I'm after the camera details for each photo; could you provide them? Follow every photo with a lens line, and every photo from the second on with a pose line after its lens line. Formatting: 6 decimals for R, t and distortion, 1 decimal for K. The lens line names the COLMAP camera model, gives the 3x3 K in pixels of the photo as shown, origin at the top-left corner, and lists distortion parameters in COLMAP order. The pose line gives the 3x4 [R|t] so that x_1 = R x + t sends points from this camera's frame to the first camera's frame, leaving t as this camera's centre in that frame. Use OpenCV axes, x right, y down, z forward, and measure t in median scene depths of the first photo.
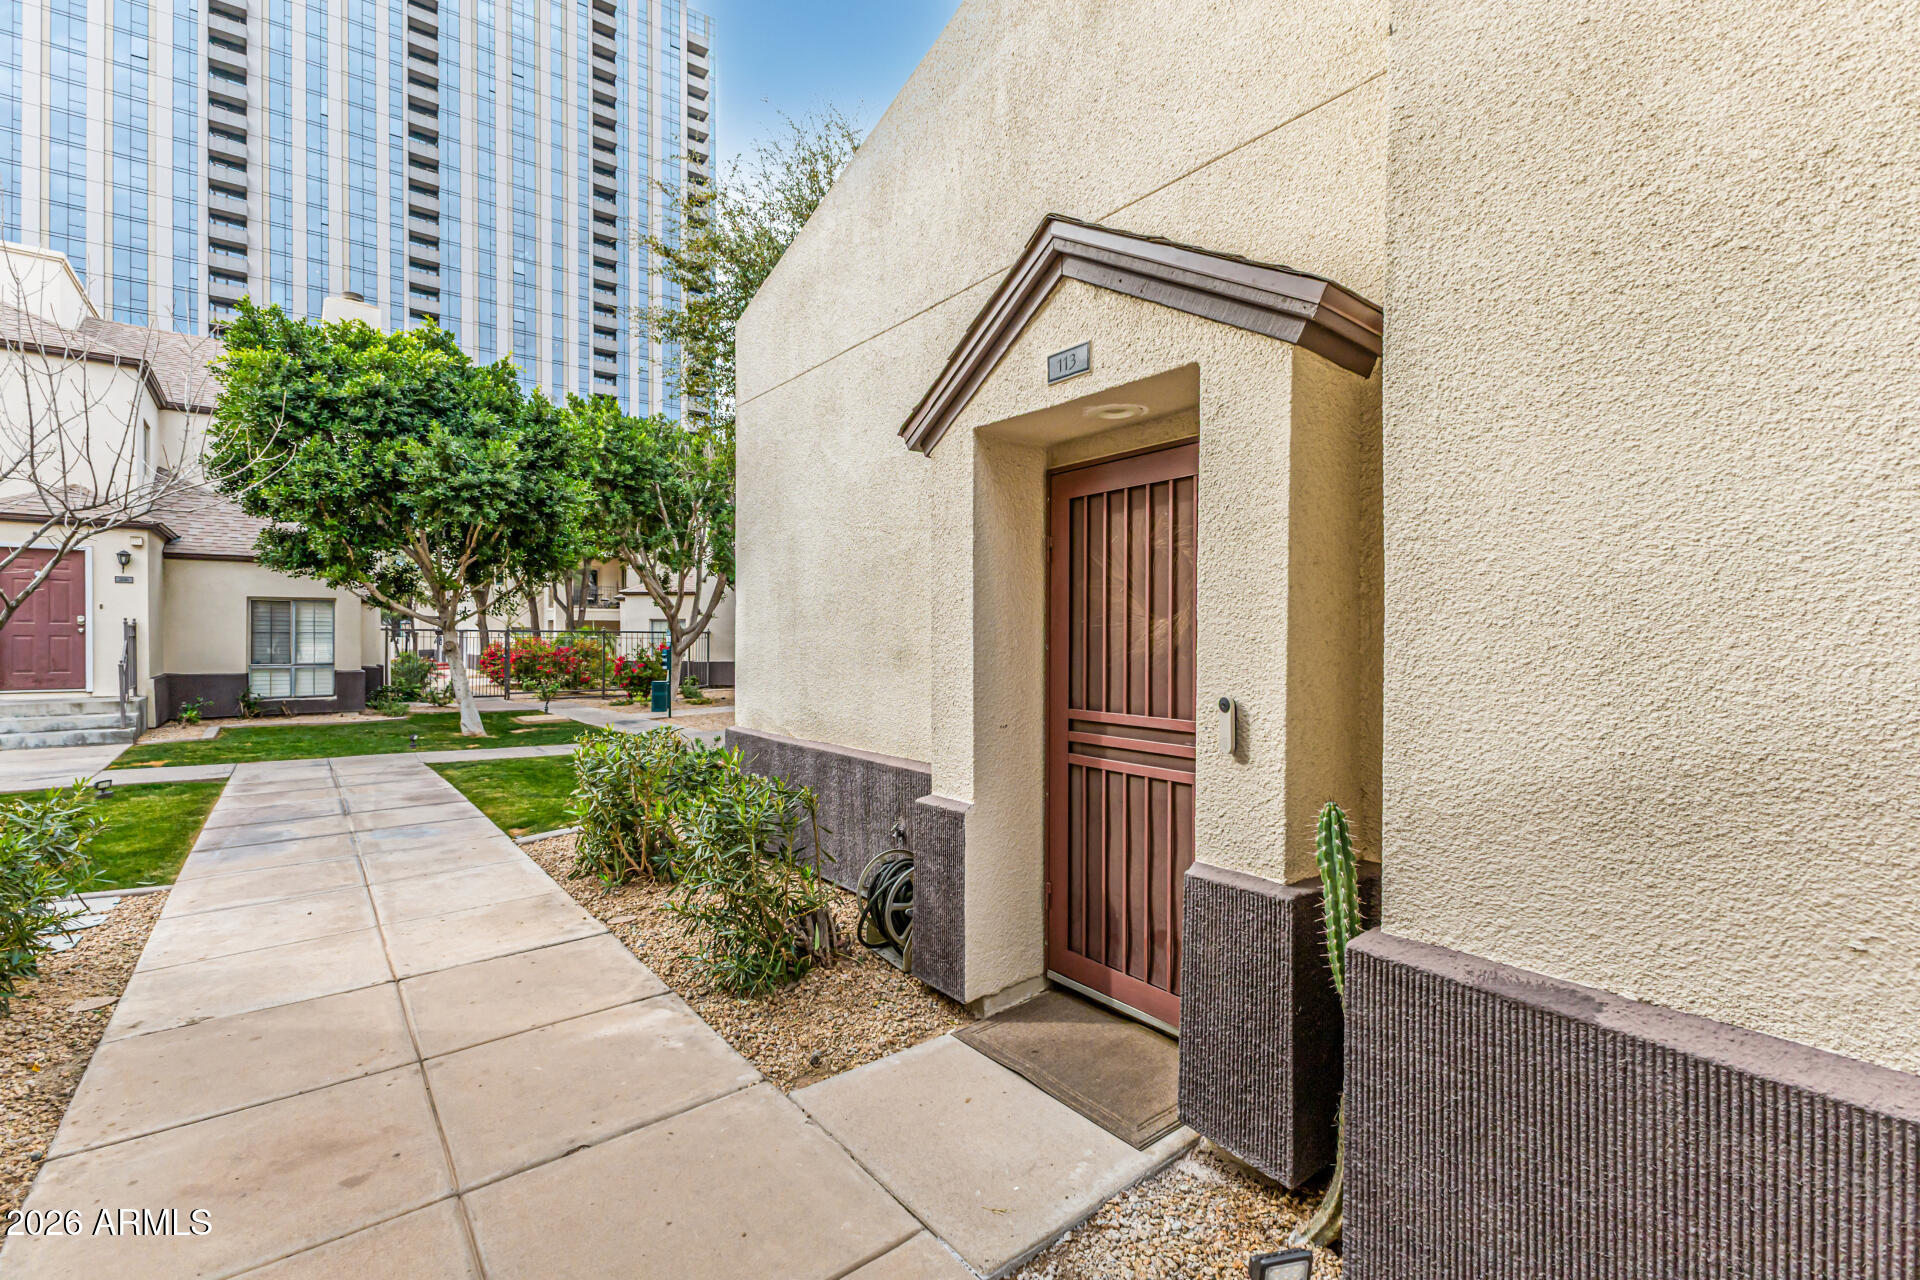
lens RADIAL K [[832.2, 0, 958.3], [0, 832.2, 643.8], [0, 0, 1]] dist [0.012495, -0.004201]
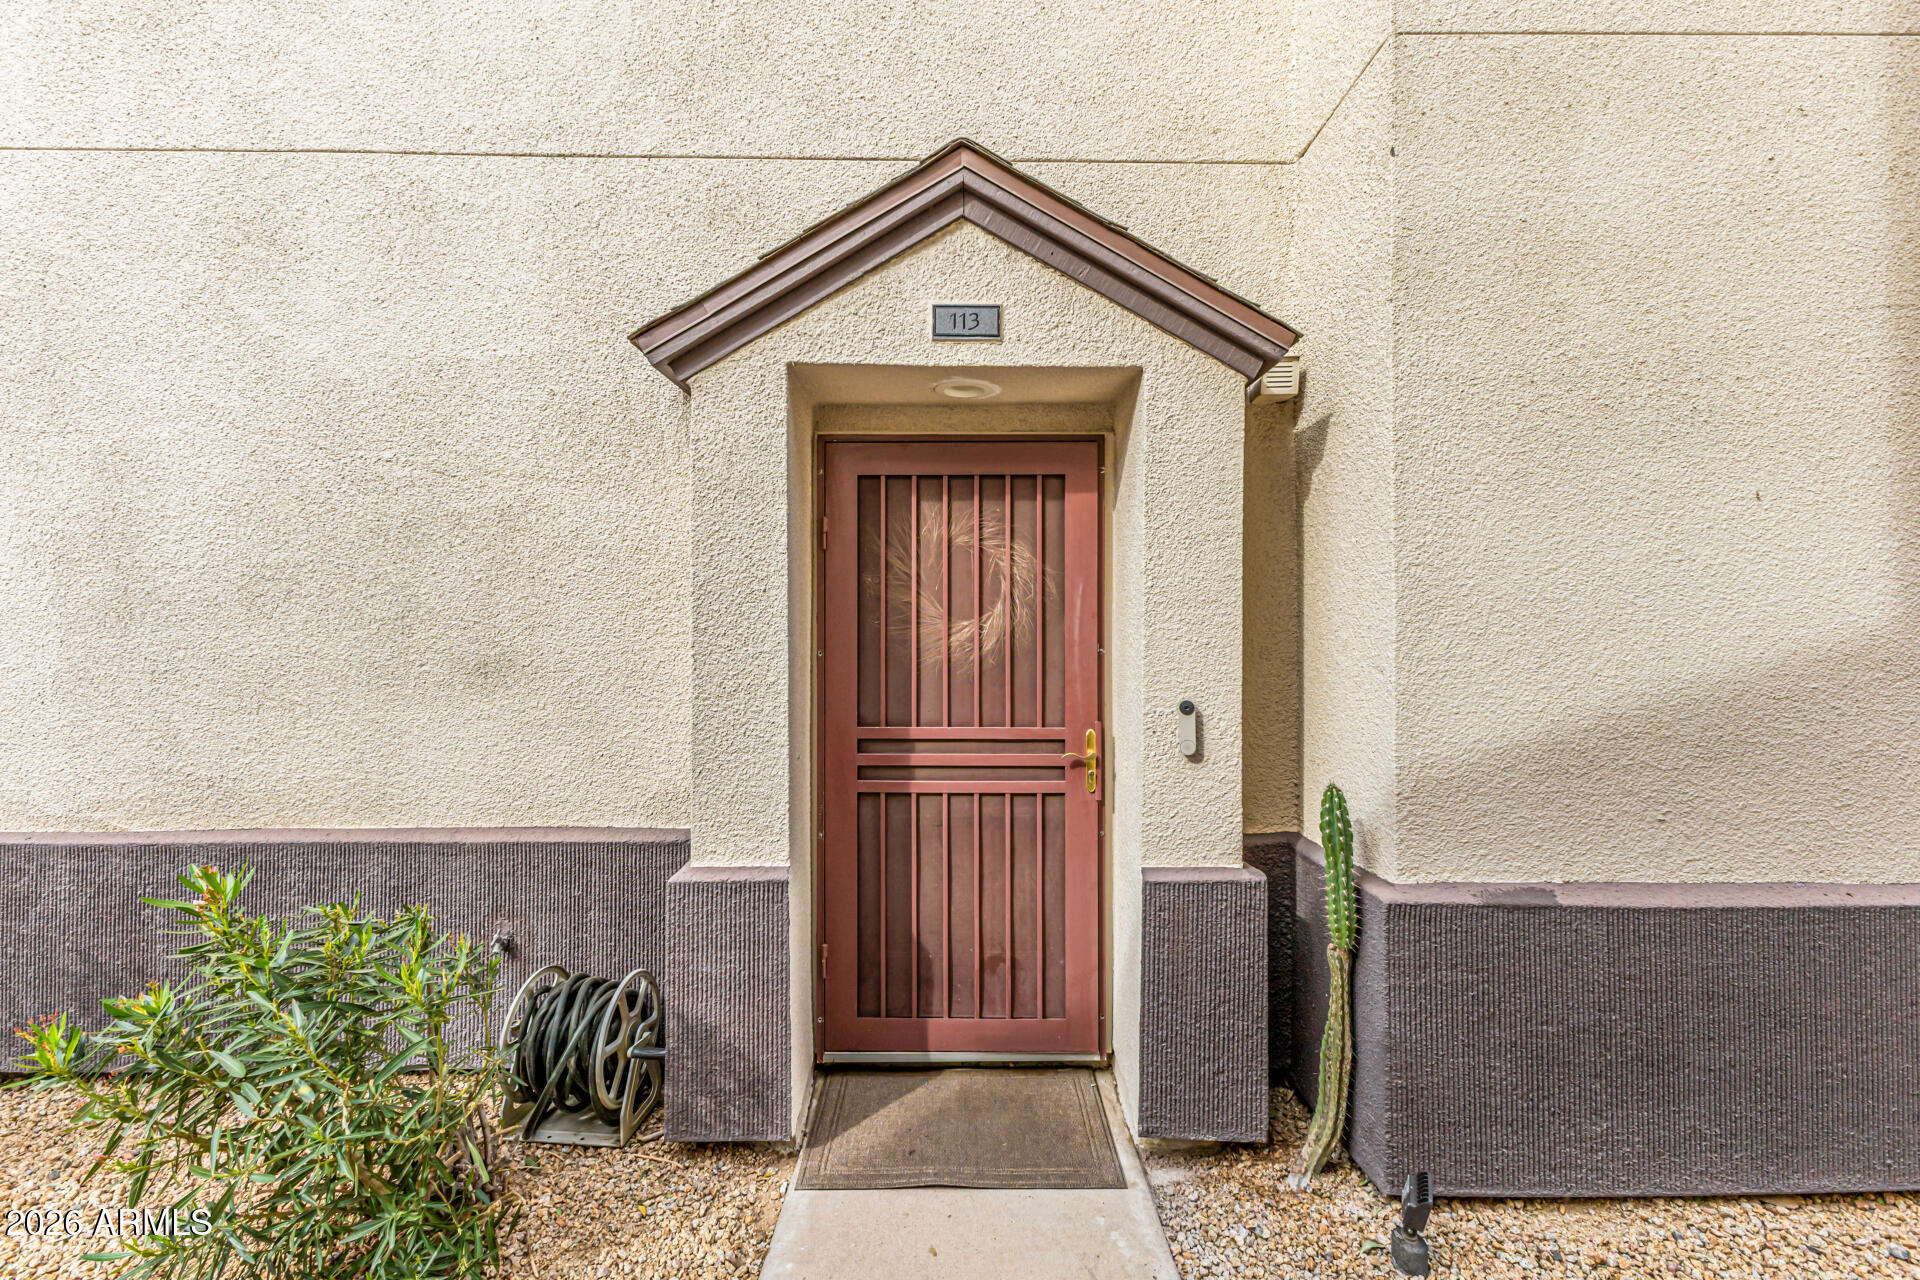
lens RADIAL K [[832.2, 0, 959.3], [0, 832.2, 636.0], [0, 0, 1]] dist [0.012495, -0.004201]
pose [[0.613888, 0.000365, 0.789393, -0.544715], [0.005198, 0.999976, -0.004505, -0.009915], [-0.789376, 0.006869, 0.613872, 0.480351]]
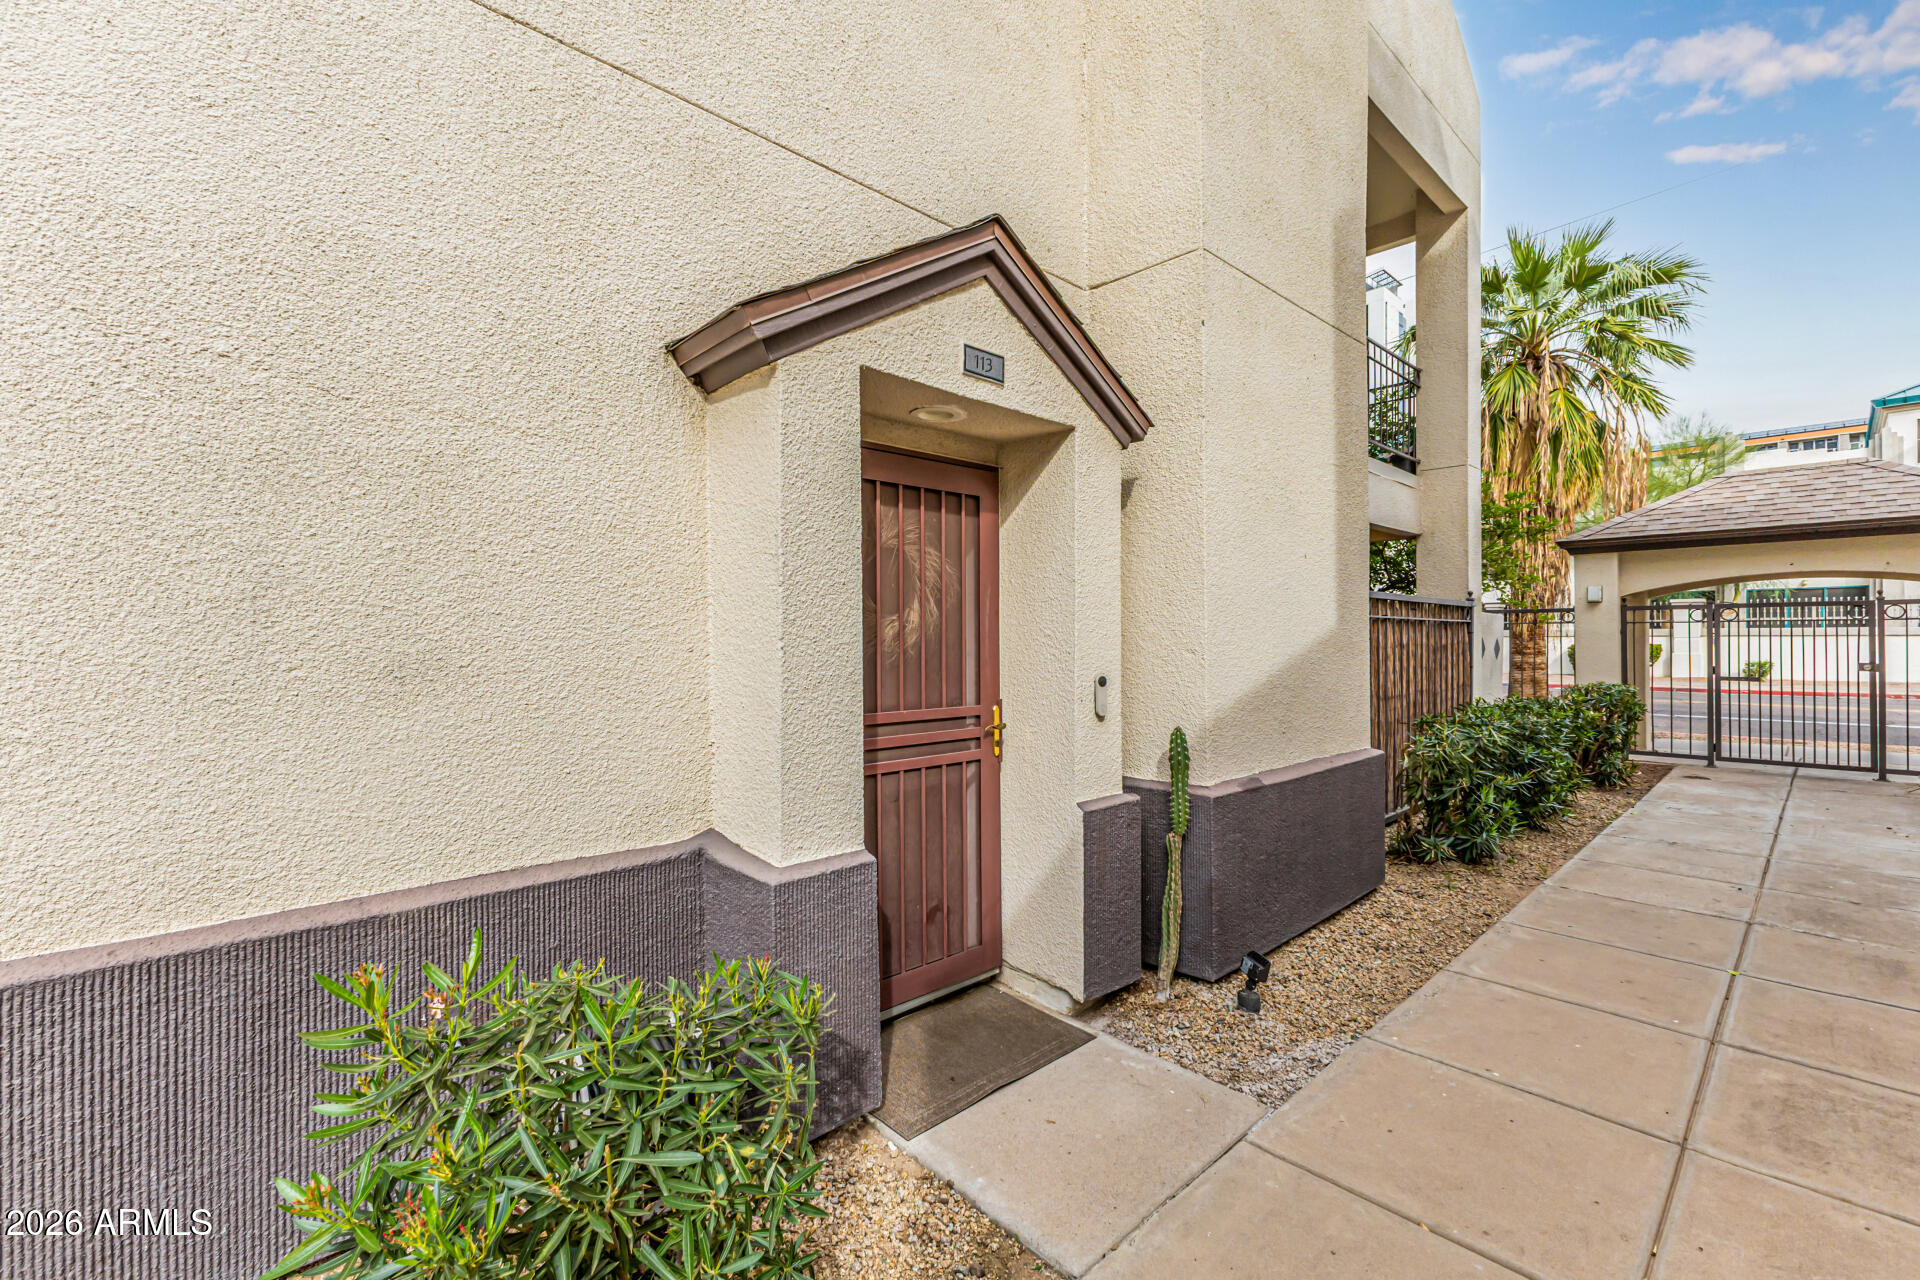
lens RADIAL K [[832.2, 0, 960.6], [0, 832.2, 634.9], [0, 0, 1]] dist [0.012495, -0.004201]
pose [[-0.095379, 0.000780, 0.995441, -0.872891], [0.008146, 0.999967, -0.000003, -0.006385], [-0.995408, 0.008109, -0.095382, 1.122561]]
